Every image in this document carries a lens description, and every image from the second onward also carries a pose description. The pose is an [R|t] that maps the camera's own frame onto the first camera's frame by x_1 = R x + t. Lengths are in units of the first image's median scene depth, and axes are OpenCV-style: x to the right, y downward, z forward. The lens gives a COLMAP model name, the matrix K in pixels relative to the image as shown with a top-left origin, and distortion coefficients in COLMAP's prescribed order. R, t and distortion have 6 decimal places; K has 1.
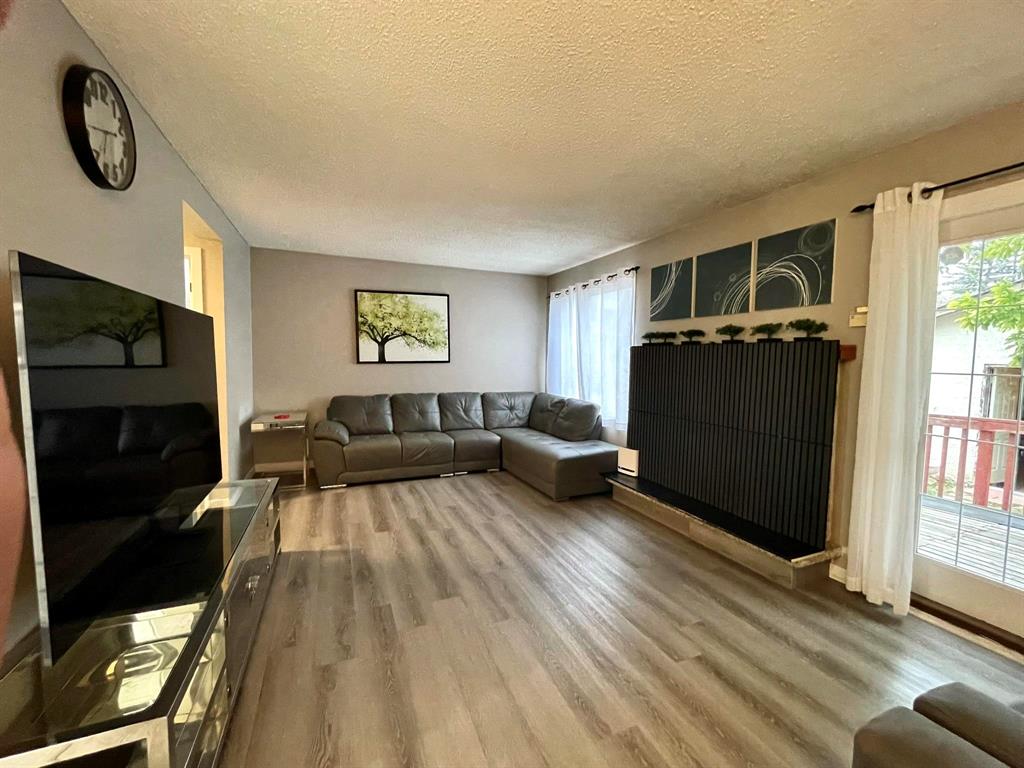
lens RADIAL K [[421.9, 0, 512.0], [0, 421.9, 384.0], [0, 0, 1]] dist [-0.001180, -0.000096]
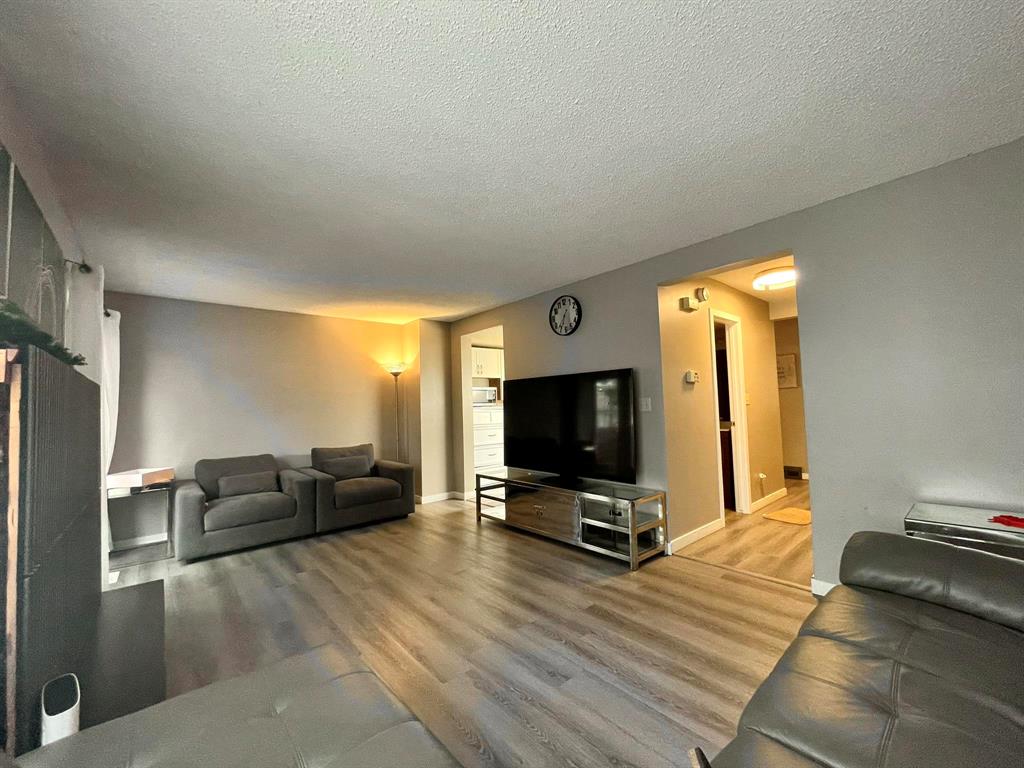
lens RADIAL K [[412.0, 0, 516.1], [0, 412.0, 382.7], [0, 0, 1]] dist [-0.001503, -0.000069]
pose [[-0.947477, 0.002353, -0.319815, 0.052214], [0.001255, 0.999993, 0.003642, -0.055353], [0.319821, 0.003049, -0.947473, 1.085514]]
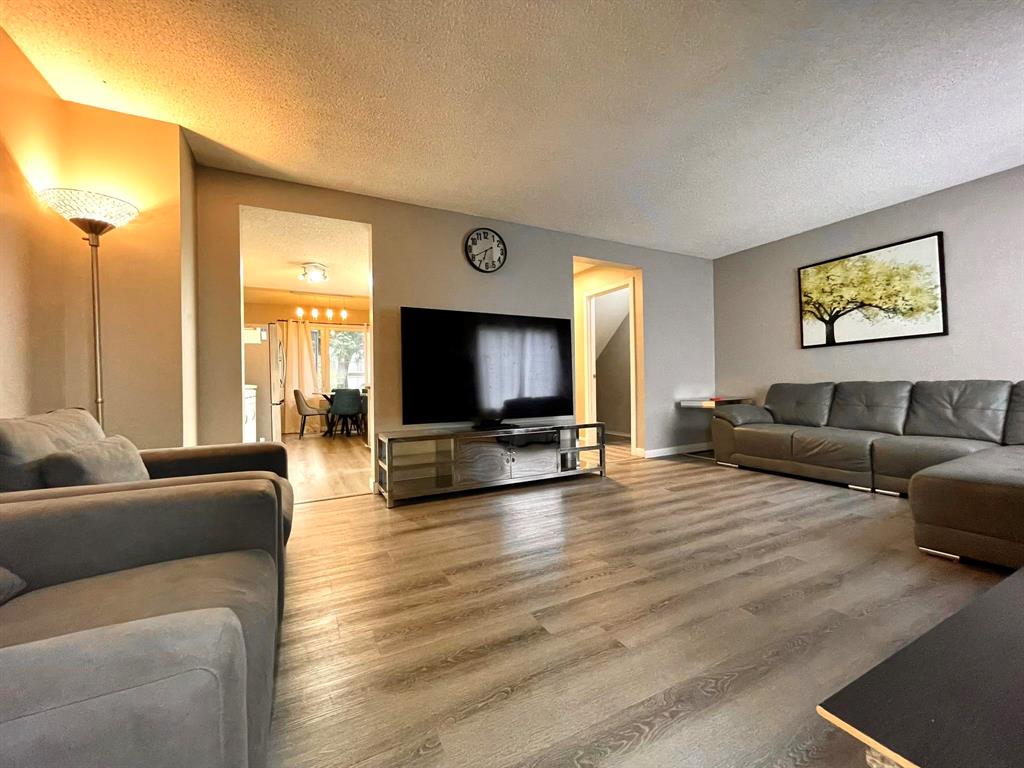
lens RADIAL K [[412.0, 0, 516.1], [0, 412.0, 382.7], [0, 0, 1]] dist [-0.001503, -0.000069]
pose [[0.088394, -0.016915, -0.995942, 0.459015], [-0.046298, 0.998705, -0.021071, 0.072236], [0.995009, 0.047972, 0.087497, 0.318879]]
